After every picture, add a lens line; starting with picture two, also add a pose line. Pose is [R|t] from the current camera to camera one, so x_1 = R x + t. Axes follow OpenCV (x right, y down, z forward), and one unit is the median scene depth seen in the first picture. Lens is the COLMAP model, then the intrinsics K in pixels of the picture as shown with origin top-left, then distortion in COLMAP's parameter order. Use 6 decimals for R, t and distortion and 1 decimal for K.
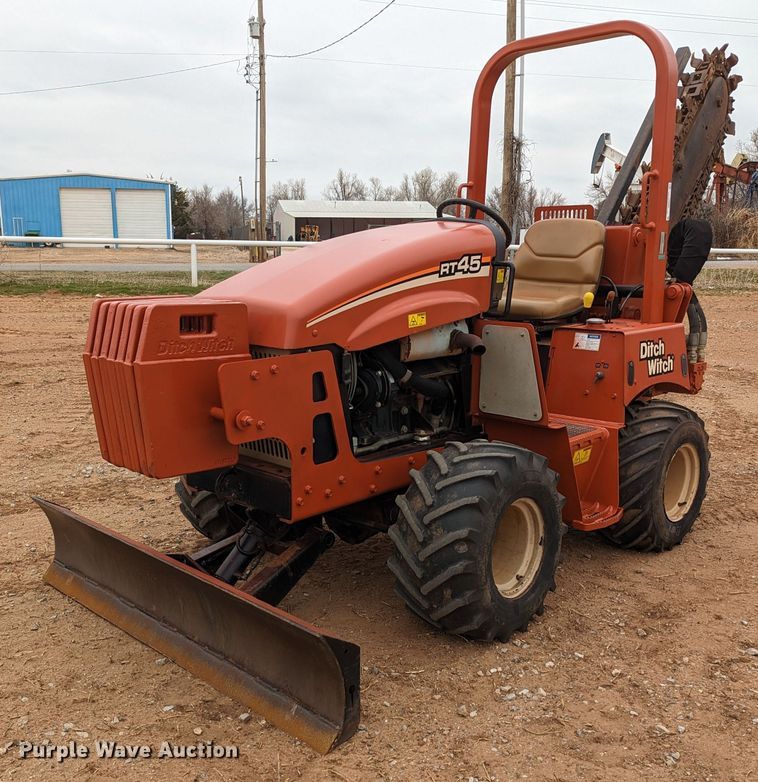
lens RADIAL K [[844.9, 0, 322.3], [0, 844.9, 440.2], [0, 0, 1]] dist [0.072658, -0.061716]
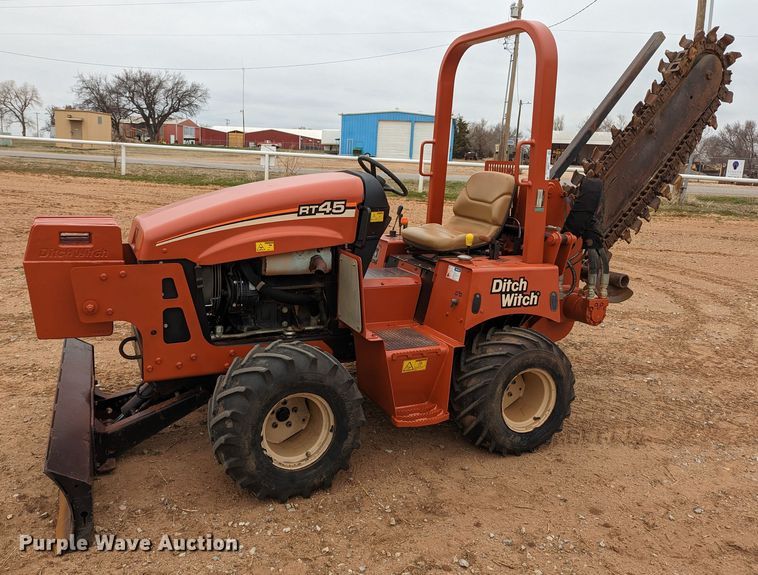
lens RADIAL K [[595.2, 0, 339.0], [0, 595.2, 262.1], [0, 0, 1]] dist [0.076301, -0.074141]
pose [[0.932321, 0.103443, -0.346522, 0.502715], [-0.122338, 0.991938, -0.033043, -0.091076], [0.340310, 0.073199, 0.937460, 0.134267]]
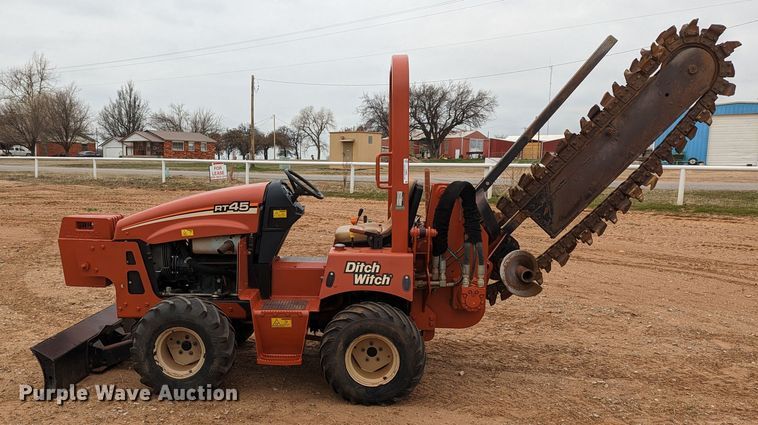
lens RADIAL K [[671.7, 0, 311.5], [0, 671.7, 260.8], [0, 0, 1]] dist [0.103424, -0.120328]
pose [[0.654608, 0.111520, -0.747698, 1.359046], [-0.171341, 0.985207, -0.003064, -0.110272], [0.736295, 0.130117, 0.664032, 0.150847]]
